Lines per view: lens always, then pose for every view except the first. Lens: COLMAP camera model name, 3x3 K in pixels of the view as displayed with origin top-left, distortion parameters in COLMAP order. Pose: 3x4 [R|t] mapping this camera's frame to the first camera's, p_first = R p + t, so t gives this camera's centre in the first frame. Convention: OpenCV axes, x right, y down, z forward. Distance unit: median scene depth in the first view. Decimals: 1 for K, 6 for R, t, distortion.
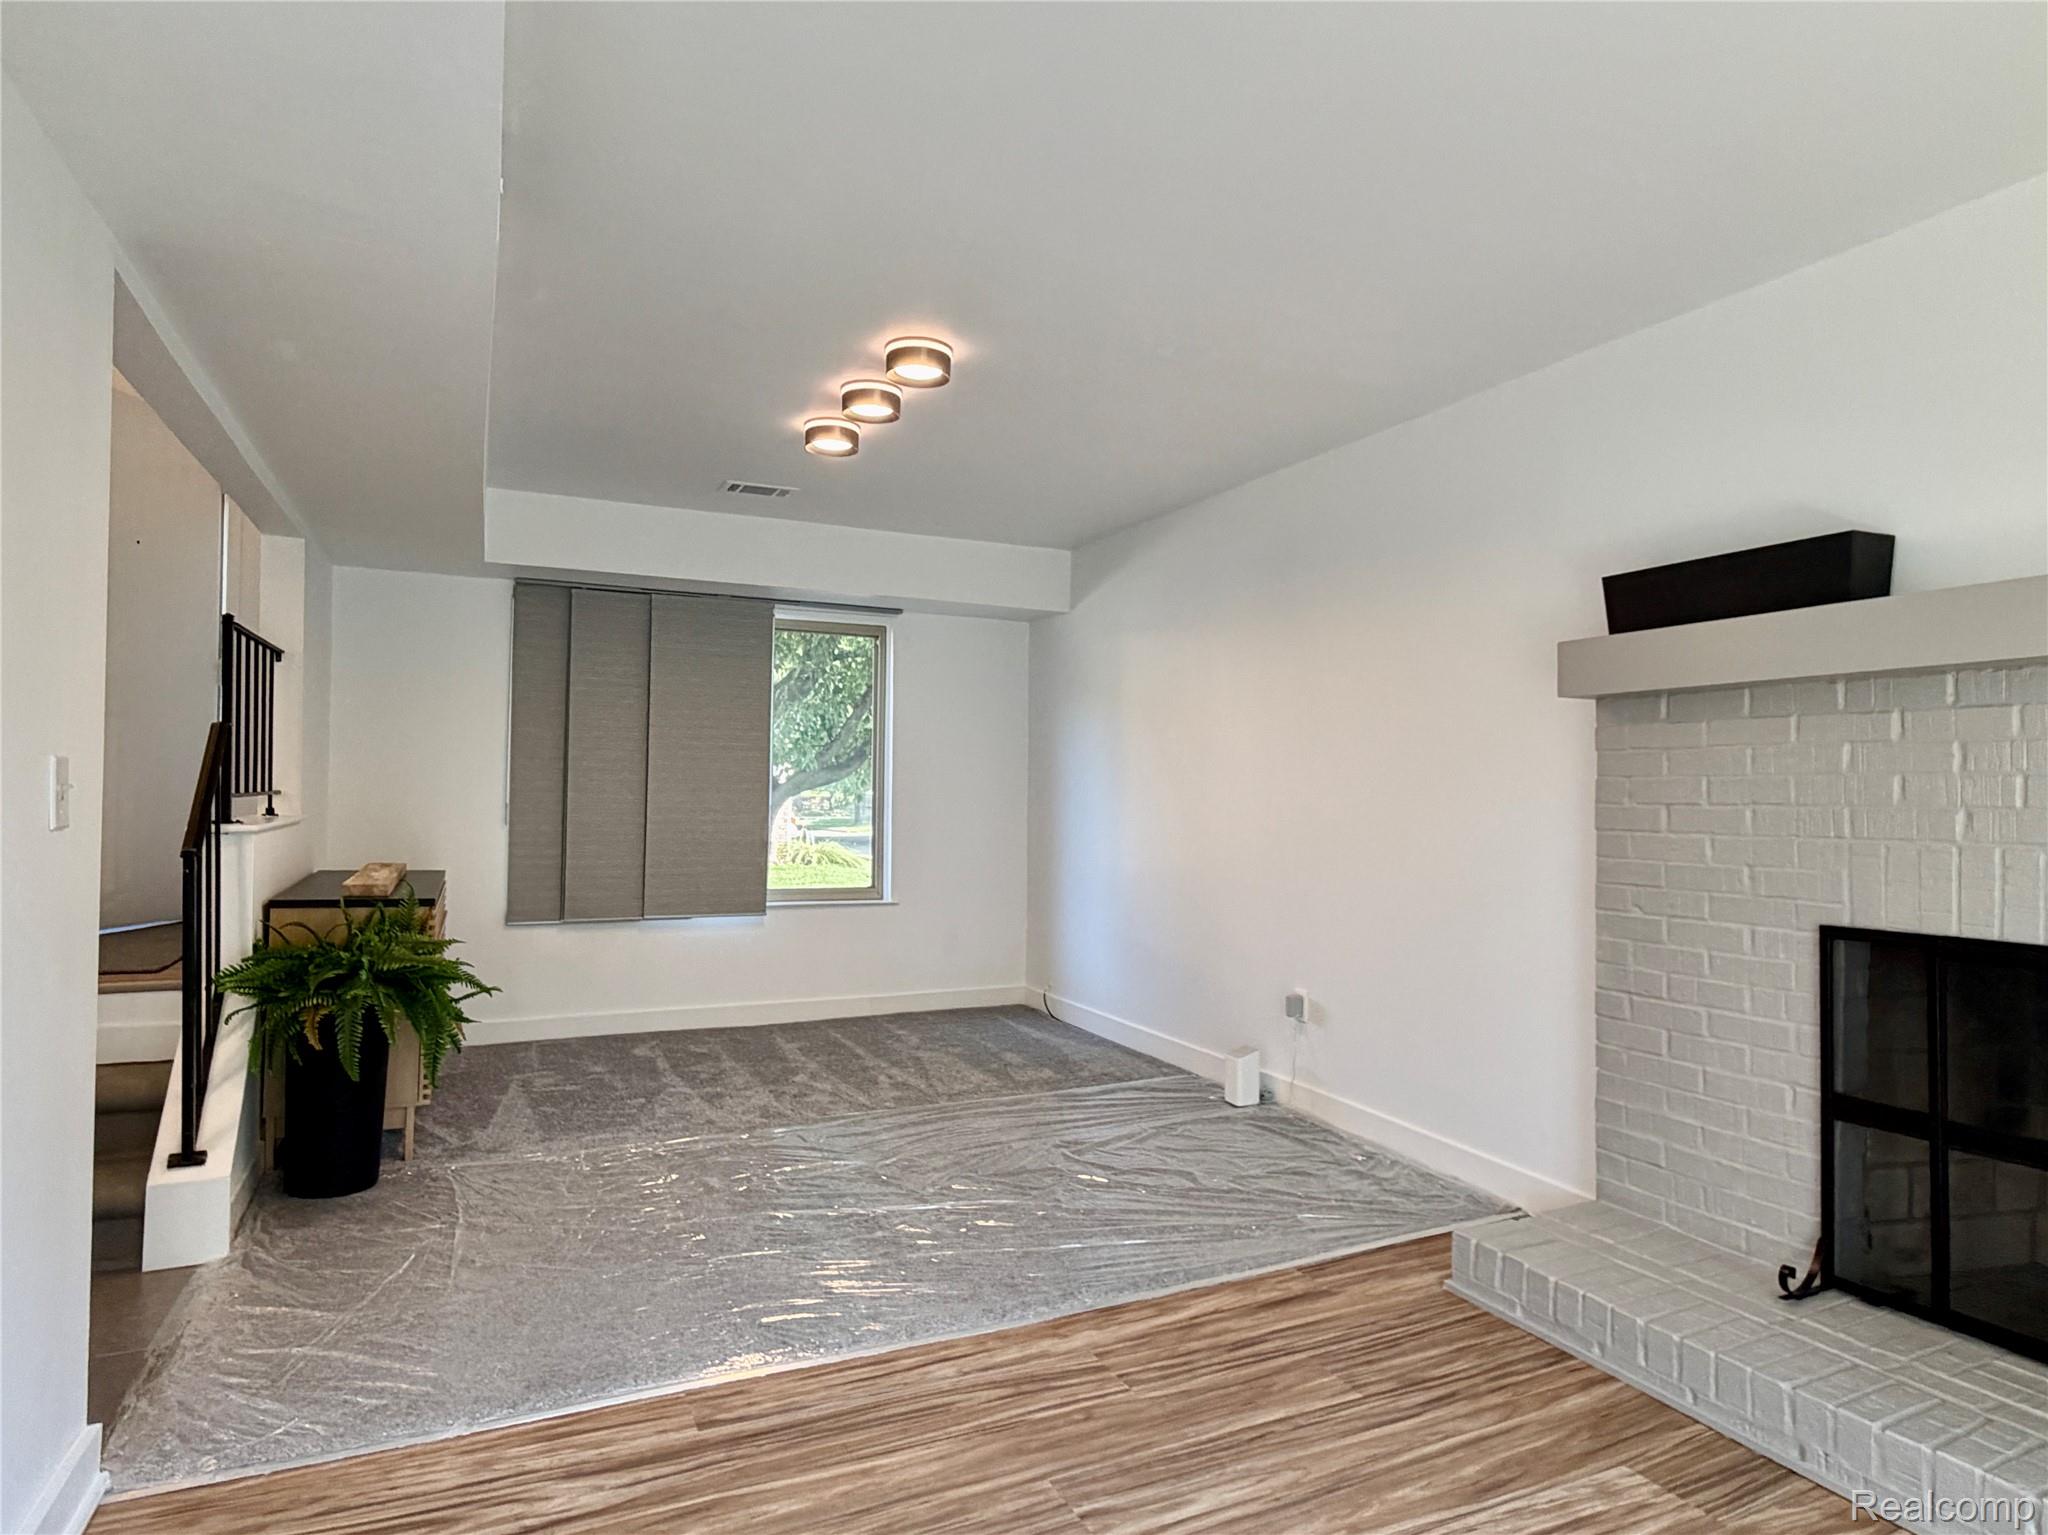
lens RADIAL K [[1153.5, 0, 1011.0], [0, 1153.5, 774.5], [0, 0, 1]] dist [-0.004590, 0.000919]
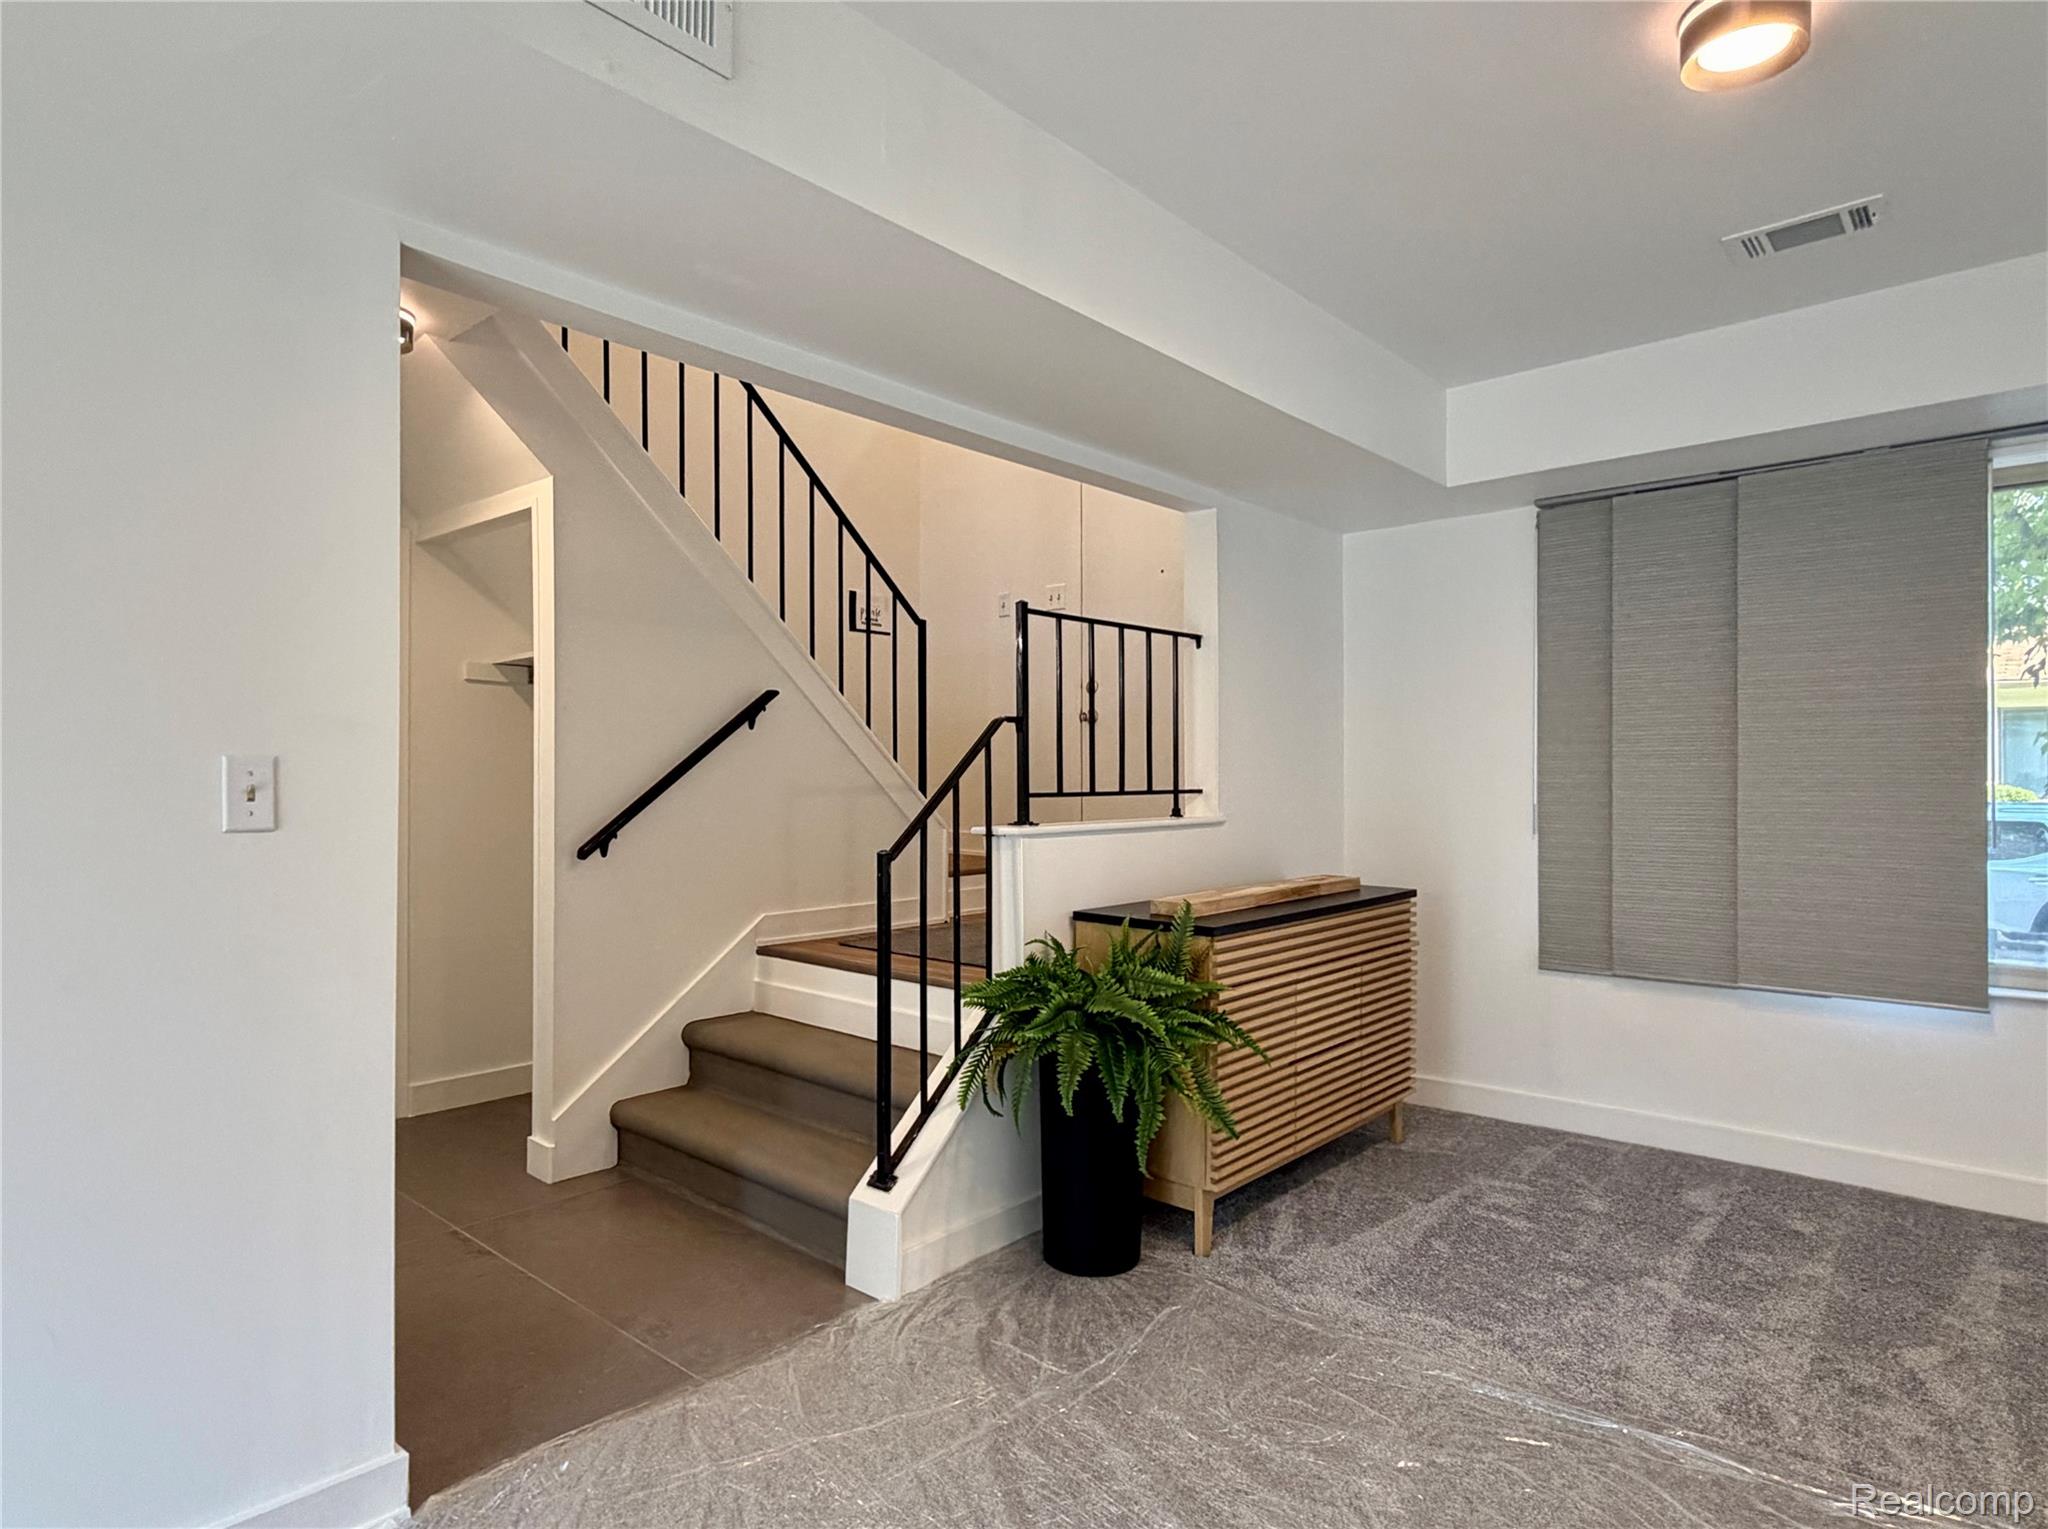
lens RADIAL K [[1153.5, 0, 1017.8], [0, 1153.5, 774.3], [0, 0, 1]] dist [-0.004590, 0.000919]
pose [[0.409830, -0.018663, -0.911971, 0.185137], [0.017193, 0.999771, -0.012734, 0.014962], [0.912000, -0.010461, 0.410057, 0.682857]]
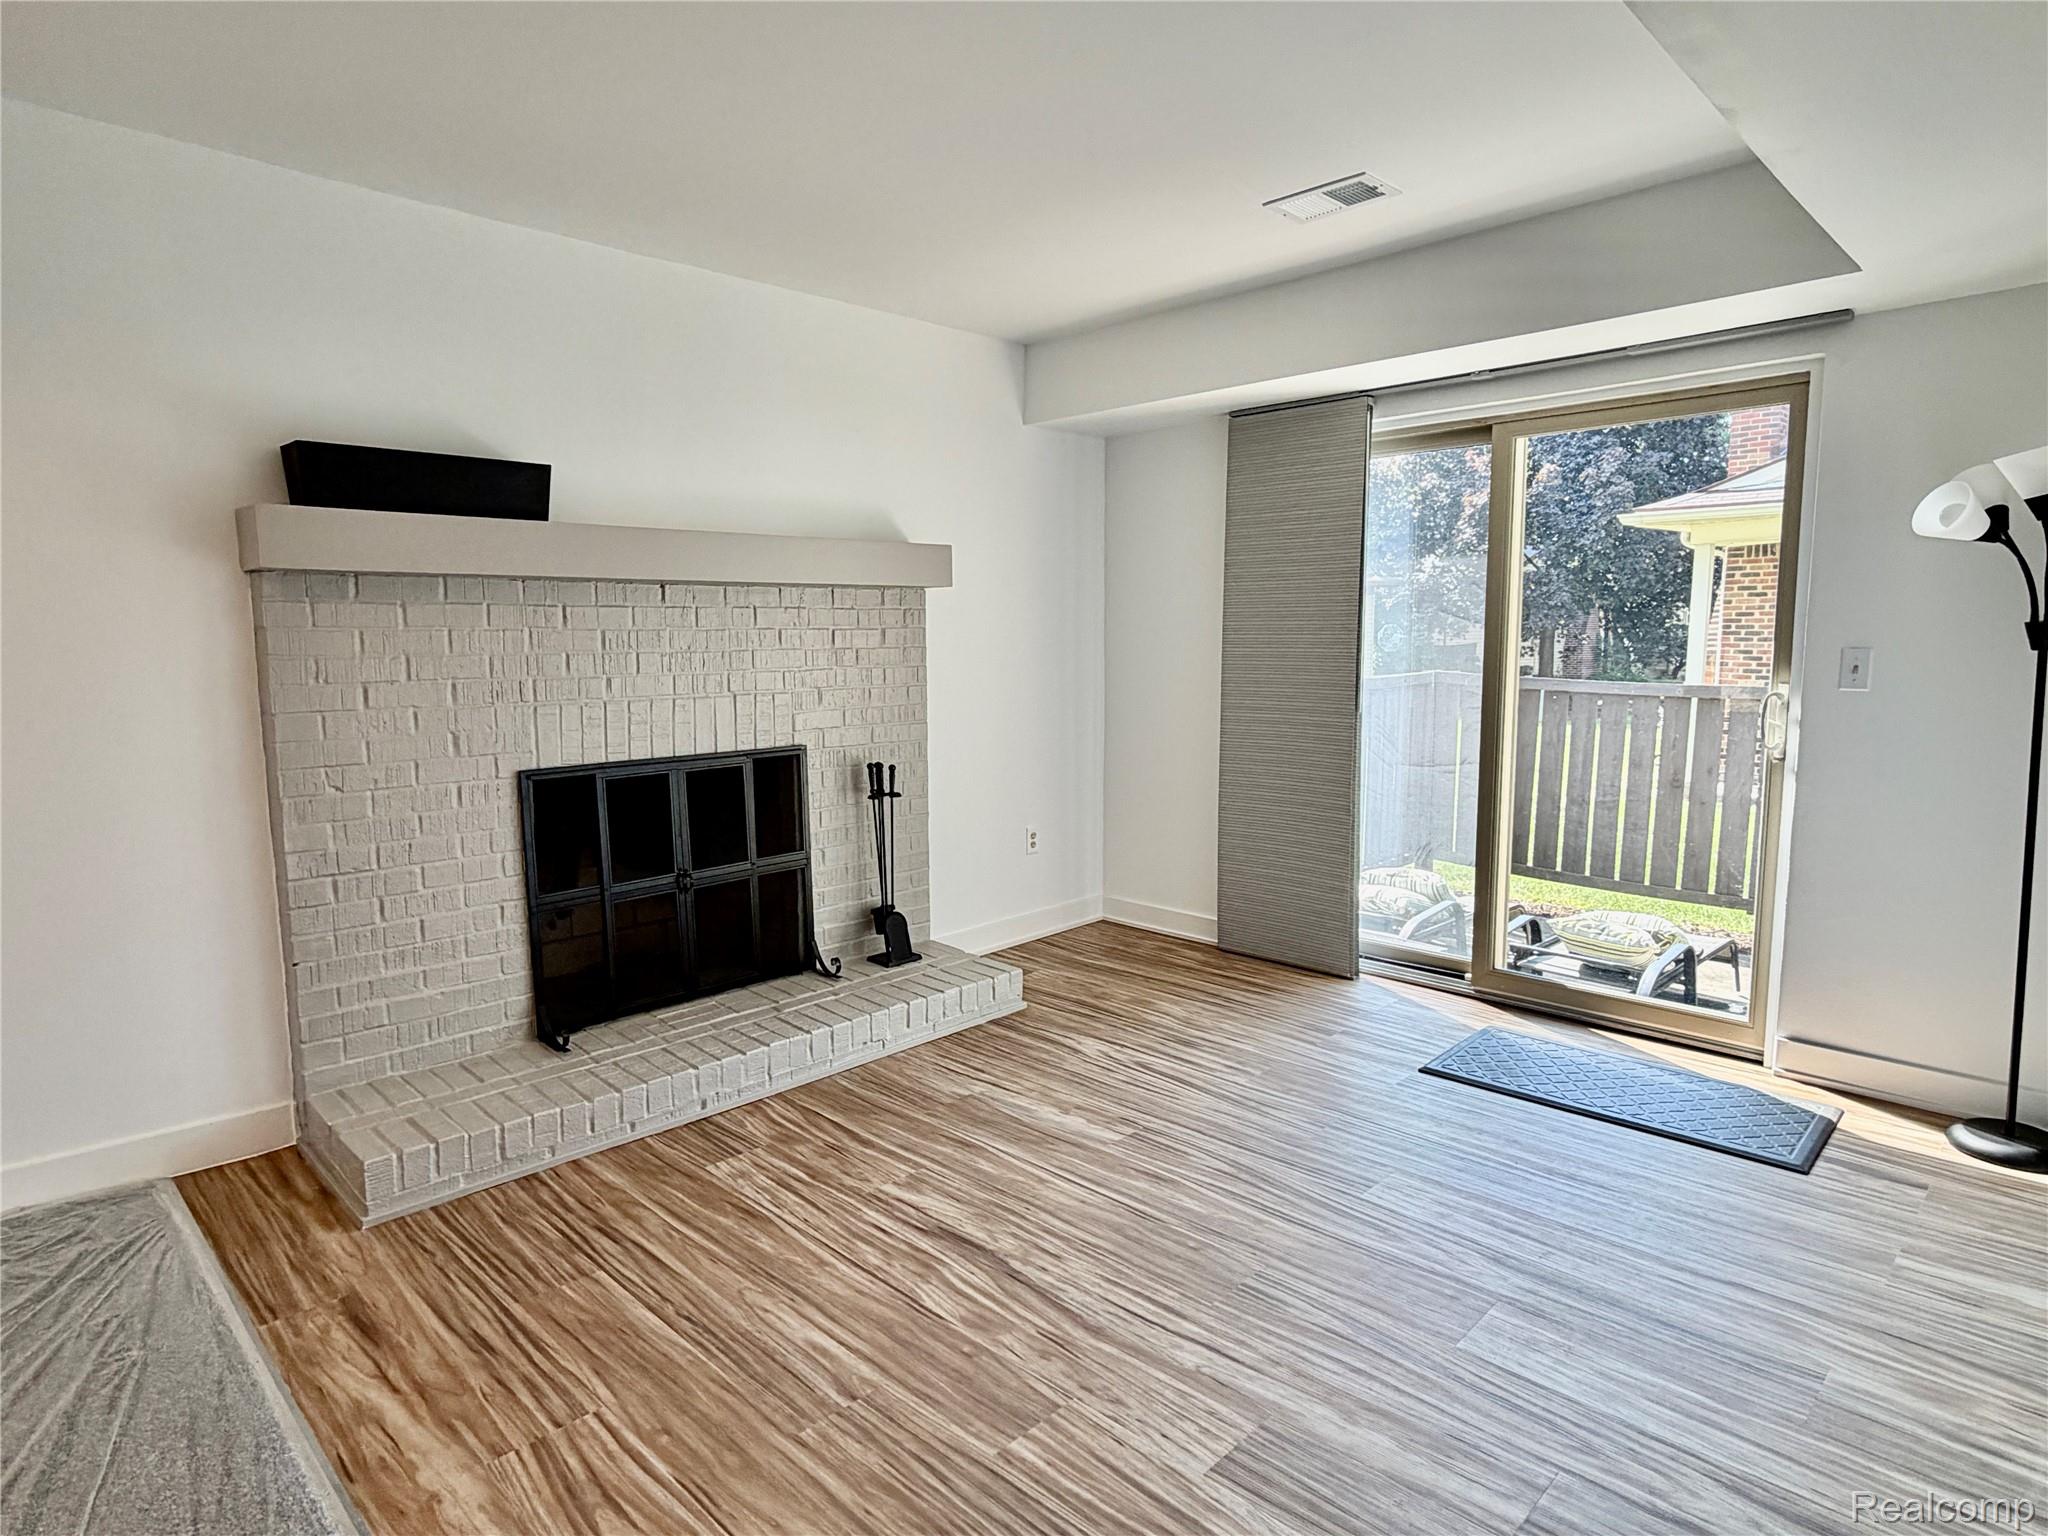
lens RADIAL K [[1153.5, 0, 1022.1], [0, 1153.5, 755.1], [0, 0, 1]] dist [-0.004590, 0.000919]
pose [[-0.351399, -0.103079, 0.930534, -0.555840], [-0.011328, 0.994316, 0.105866, -0.023480], [-0.936157, 0.026660, -0.350570, 0.752295]]
